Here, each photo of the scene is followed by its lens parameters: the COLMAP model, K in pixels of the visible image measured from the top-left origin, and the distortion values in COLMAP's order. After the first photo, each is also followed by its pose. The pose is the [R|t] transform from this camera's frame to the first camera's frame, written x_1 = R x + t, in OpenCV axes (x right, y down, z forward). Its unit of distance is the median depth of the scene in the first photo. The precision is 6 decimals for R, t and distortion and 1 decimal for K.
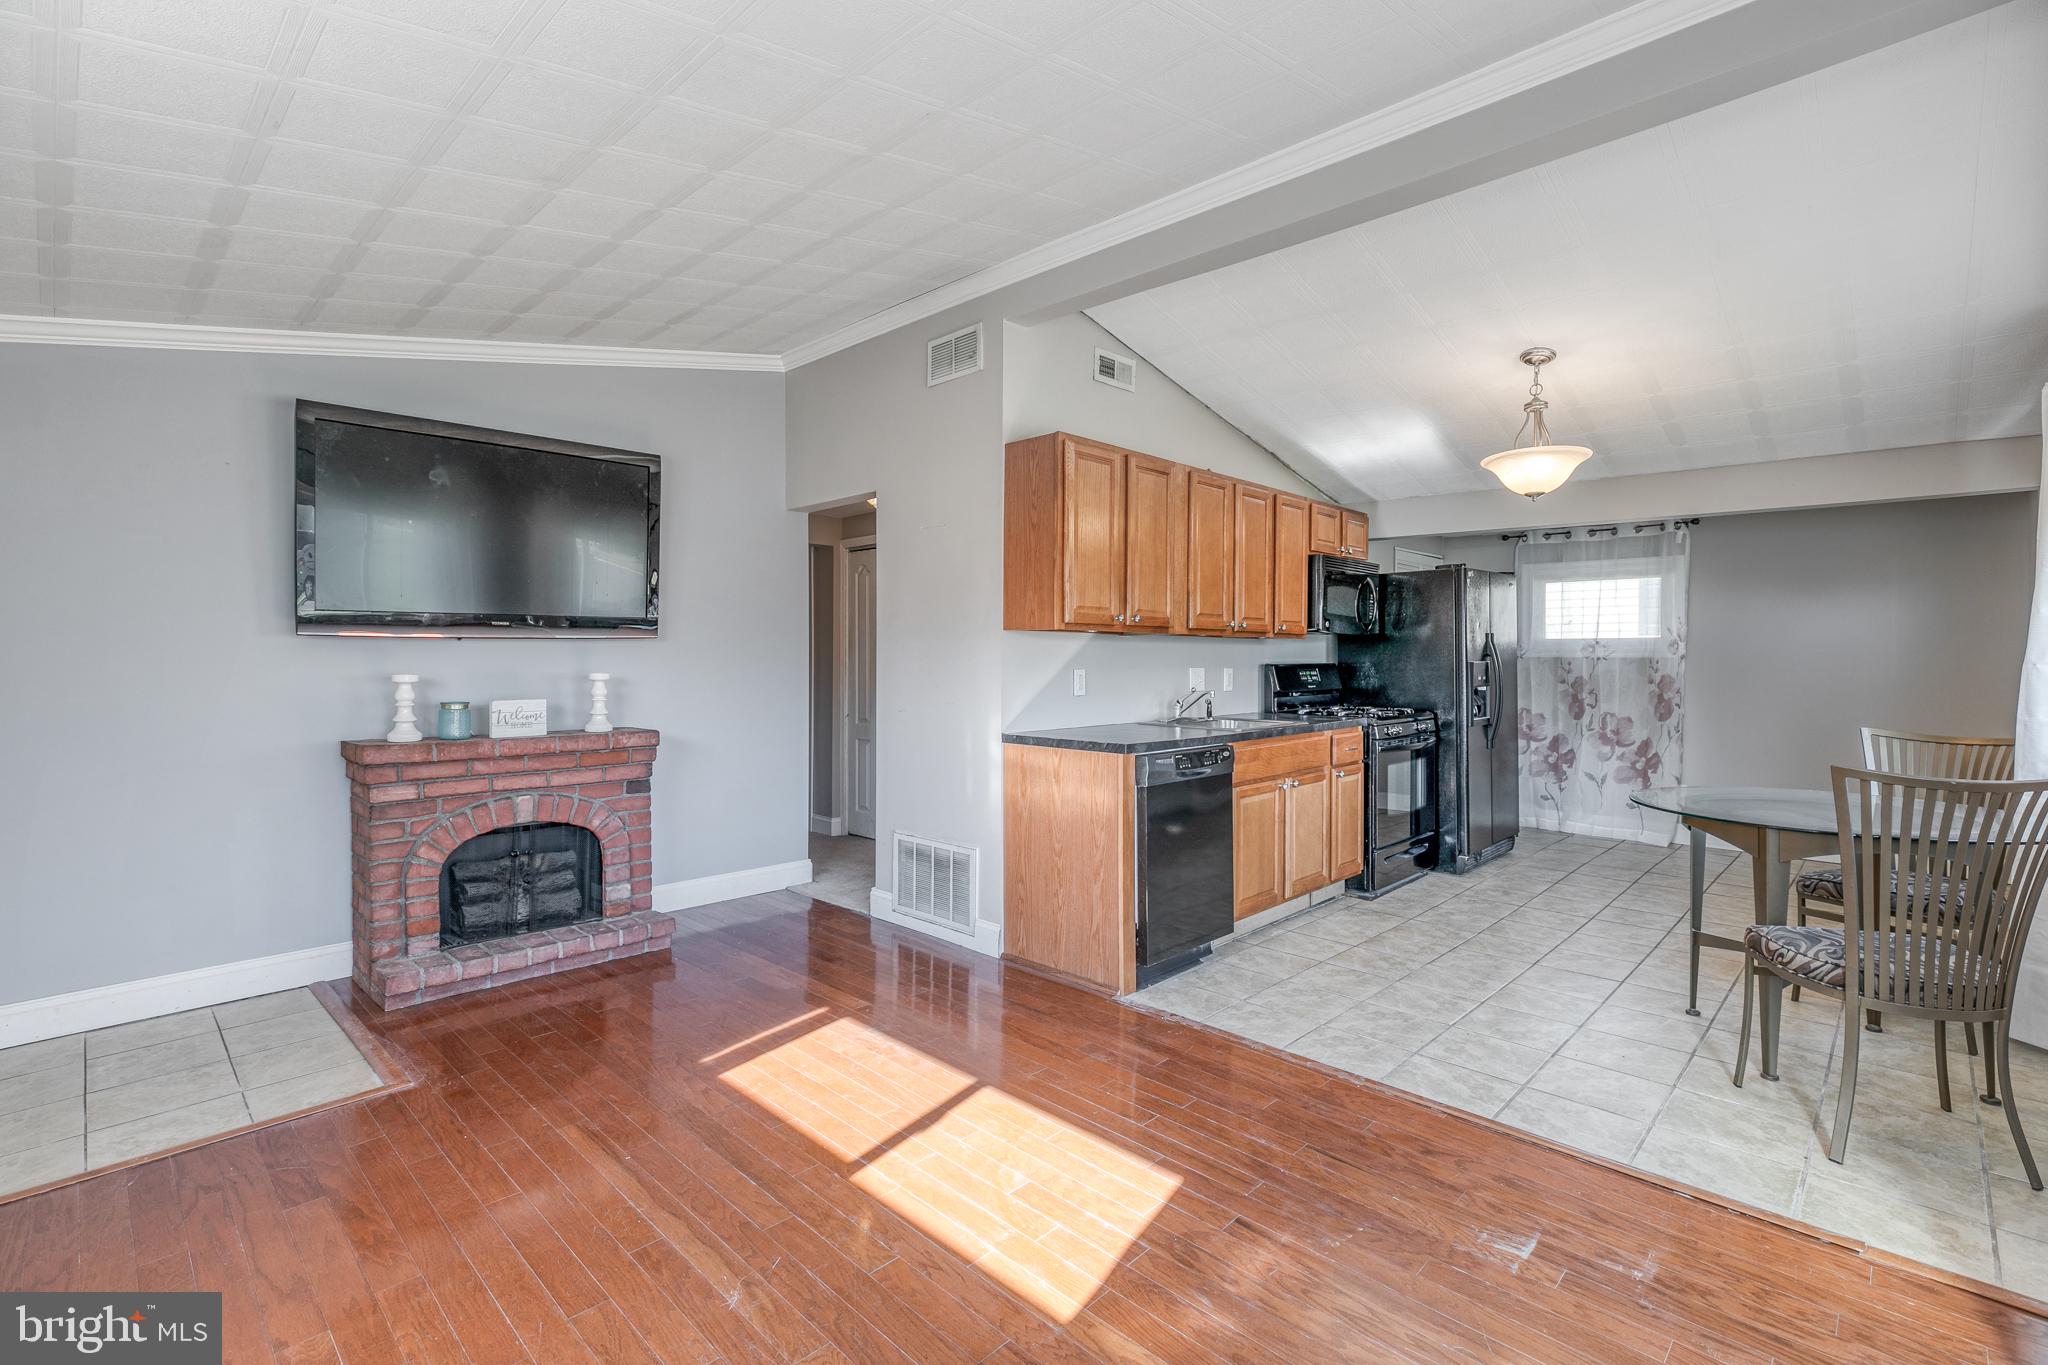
lens RADIAL K [[927.8, 0, 1045.2], [0, 927.8, 663.1], [0, 0, 1]] dist [0.013585, -0.000085]
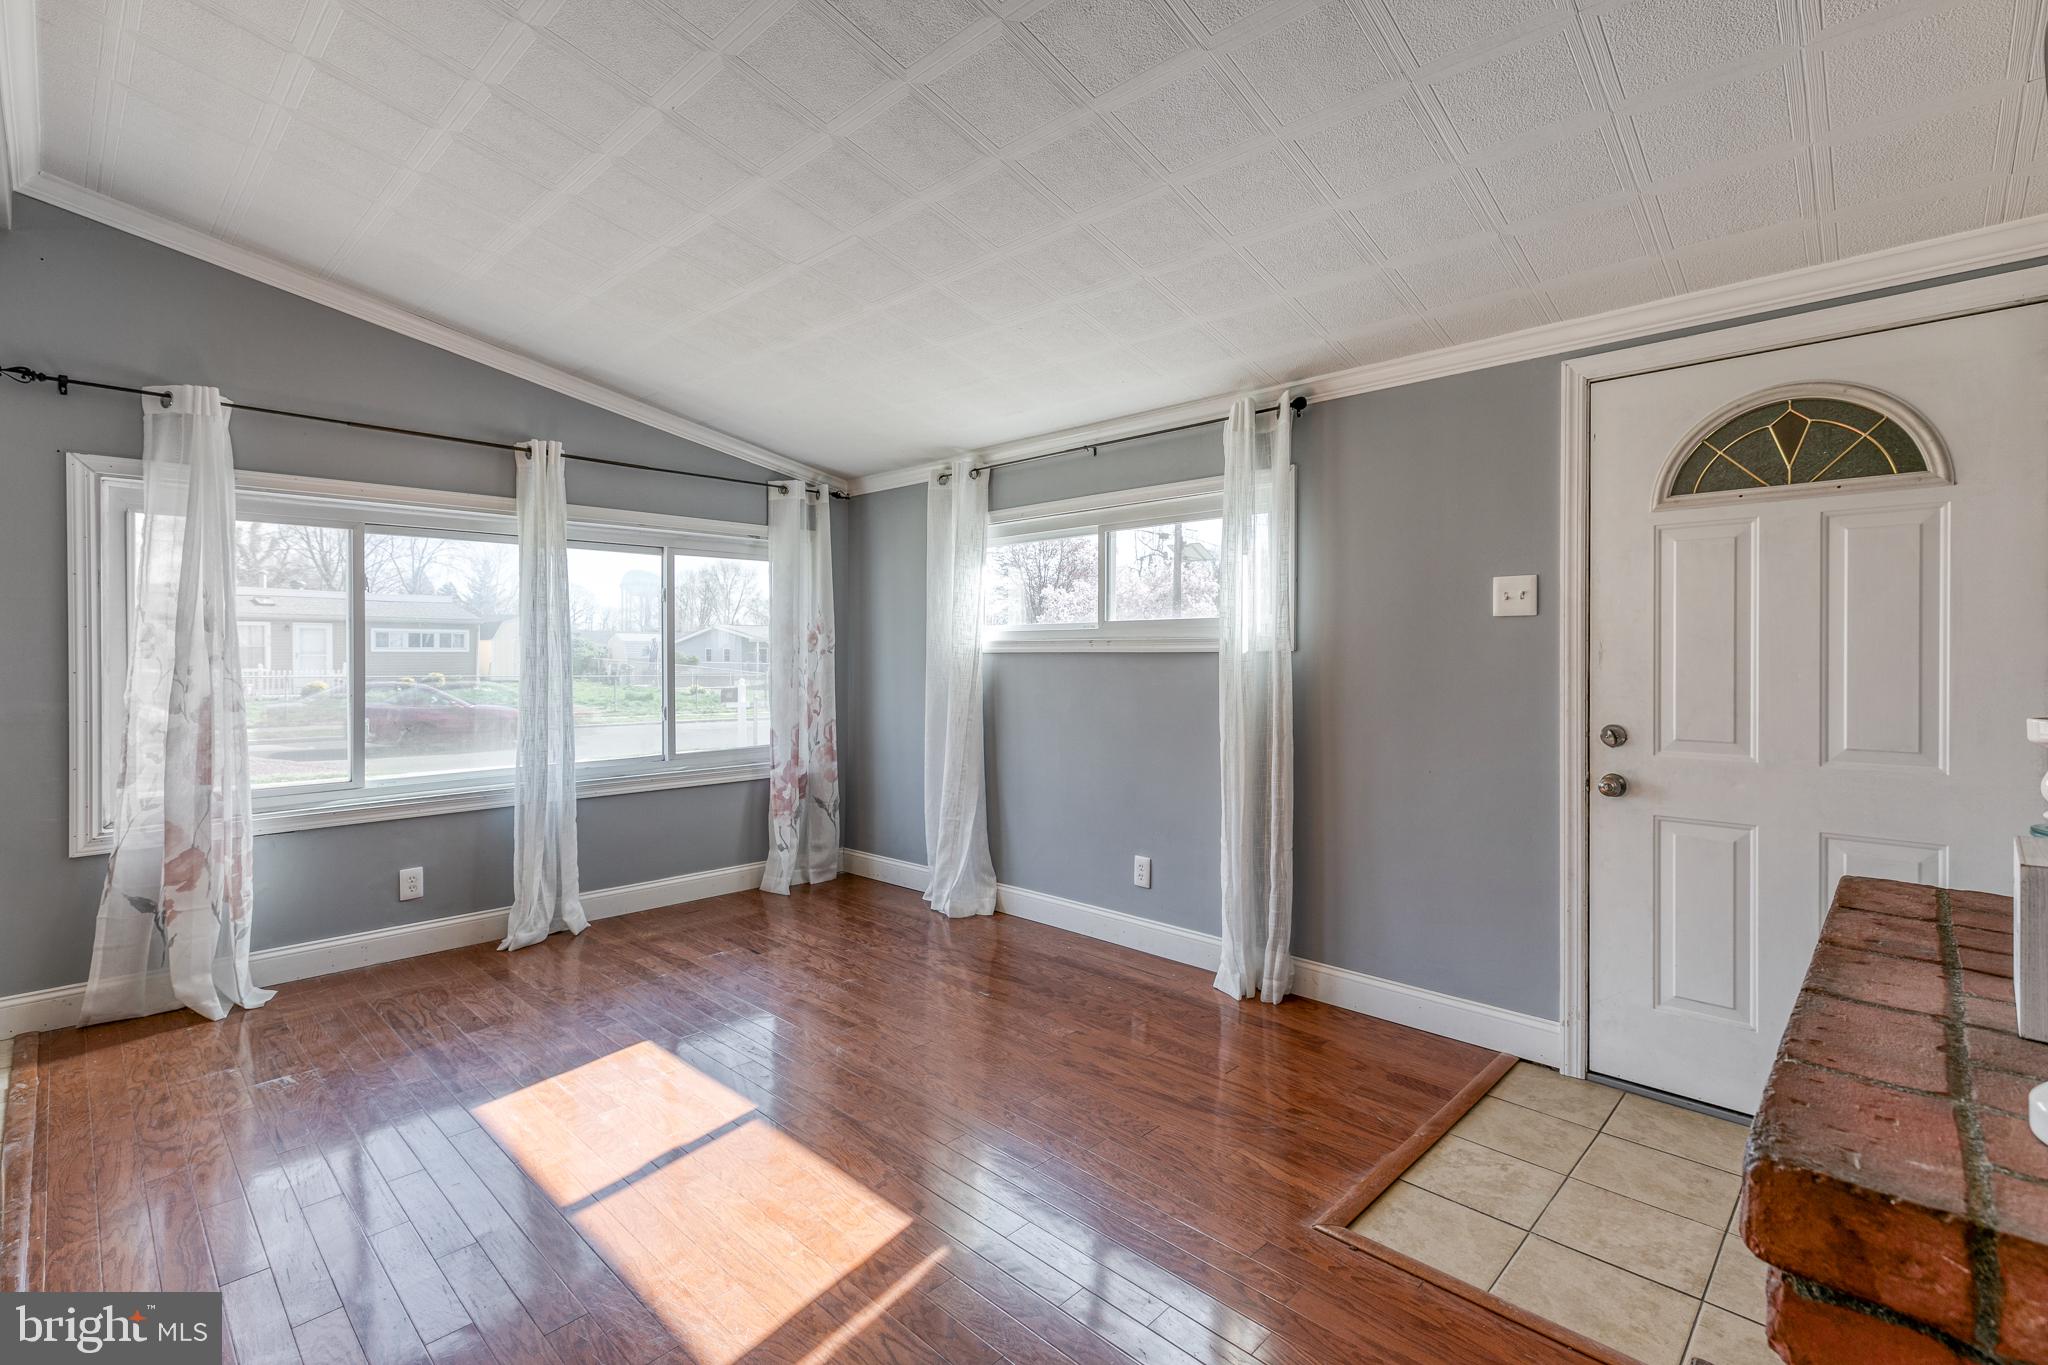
lens RADIAL K [[927.8, 0, 998.2], [0, 927.8, 654.2], [0, 0, 1]] dist [0.013585, -0.000085]
pose [[-0.999801, -0.004814, 0.019370, -0.275843], [-0.004629, 0.999943, 0.009573, -0.009850], [-0.019415, 0.009482, -0.999767, 1.108918]]
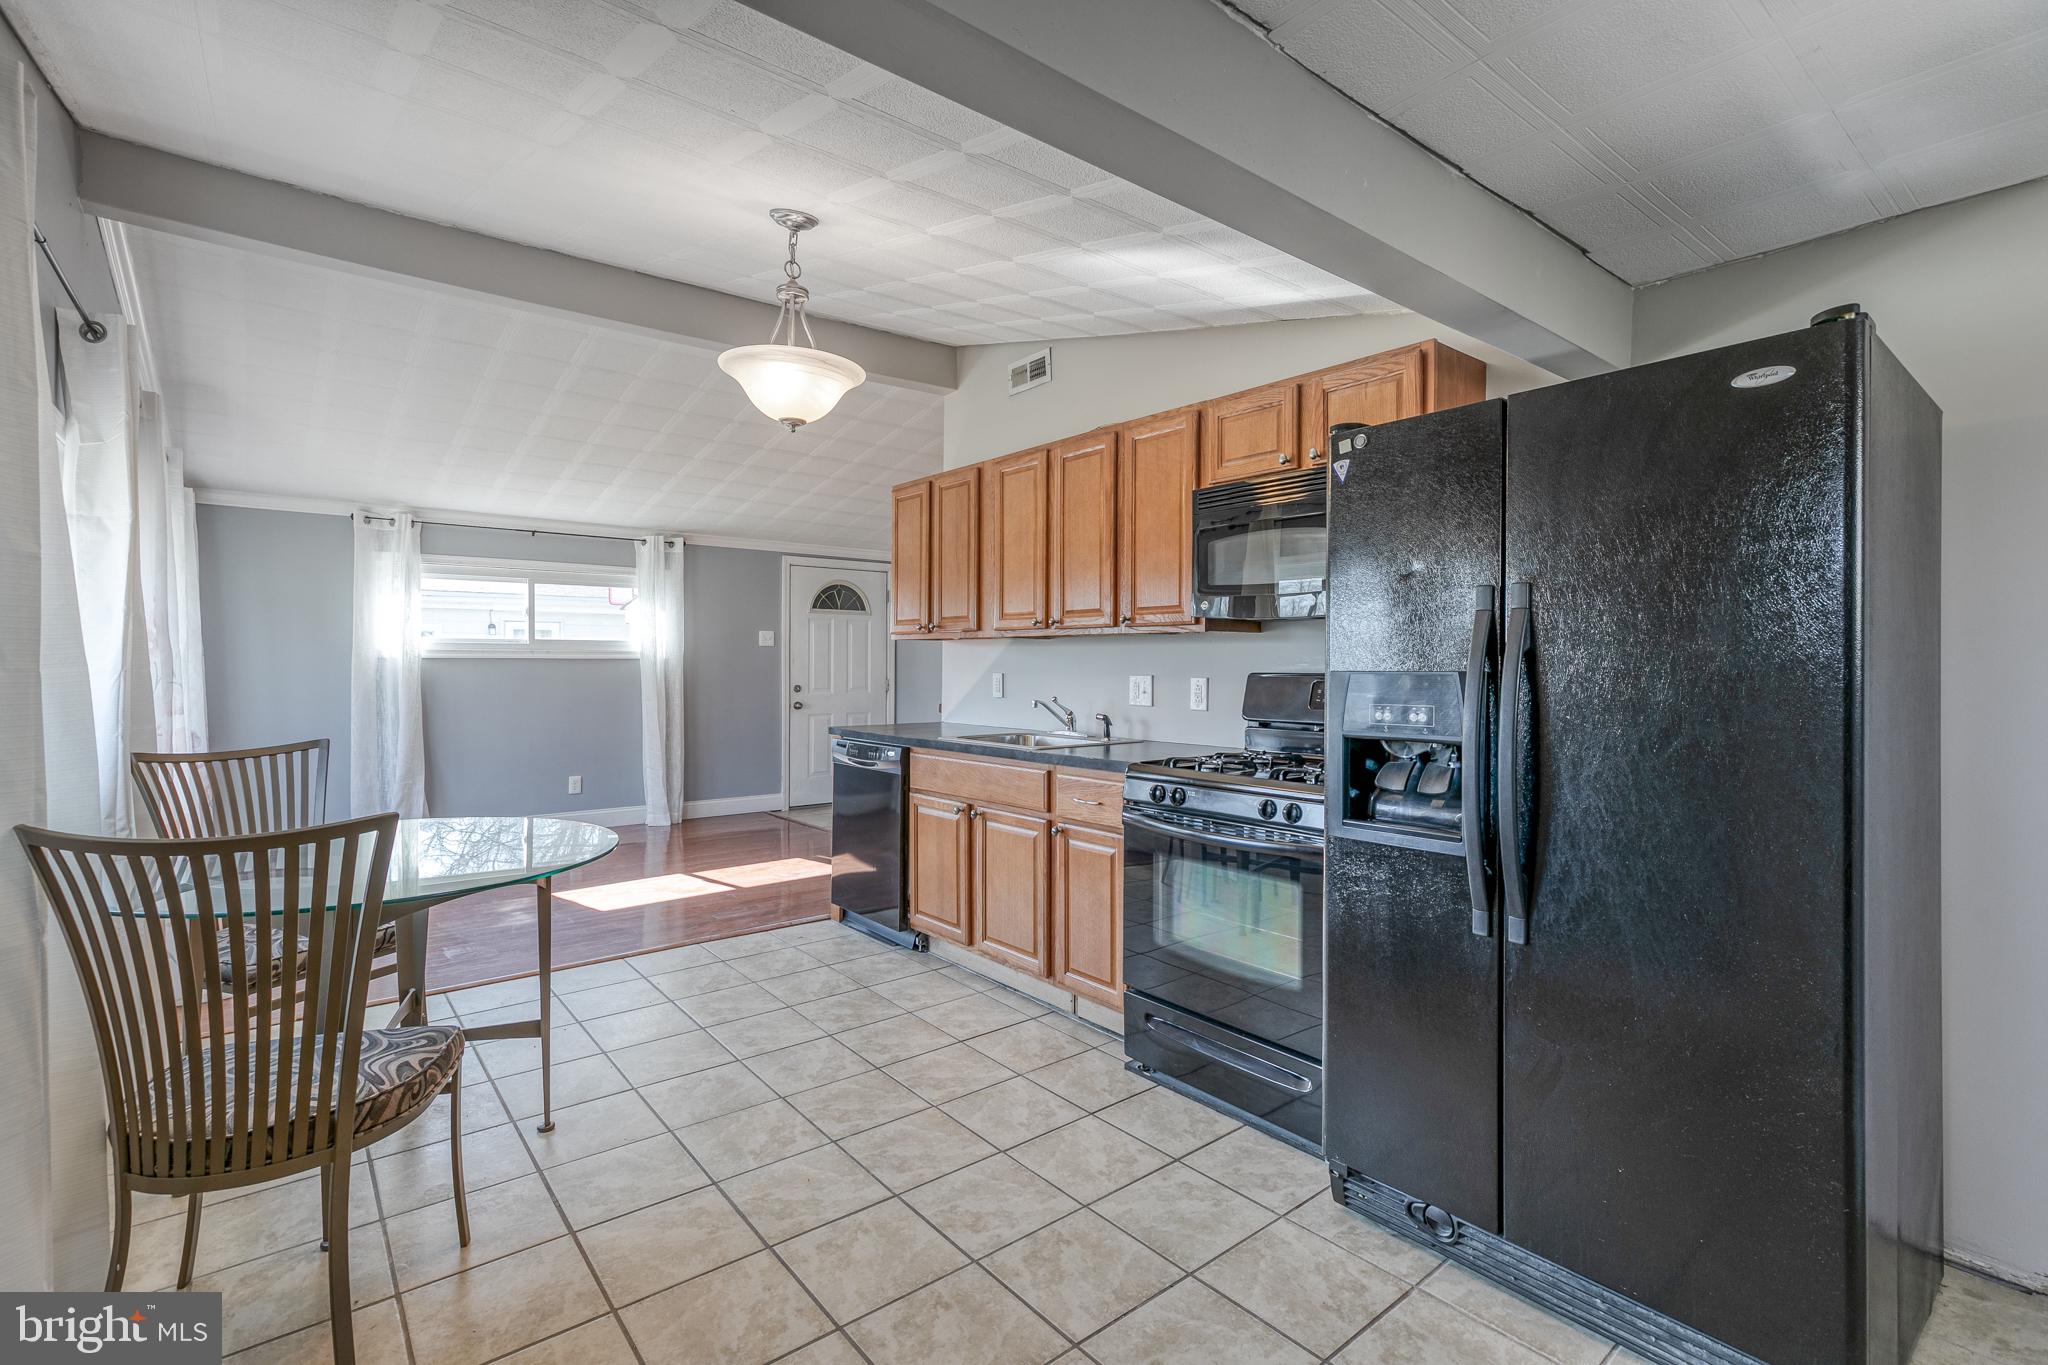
lens RADIAL K [[927.8, 0, 1027.5], [0, 927.8, 672.9], [0, 0, 1]] dist [0.013585, -0.000085]
pose [[-0.126766, 0.006503, -0.991911, 1.082898], [-0.013274, 0.999878, 0.008252, -0.002584], [0.991844, 0.014213, -0.126664, 1.152415]]
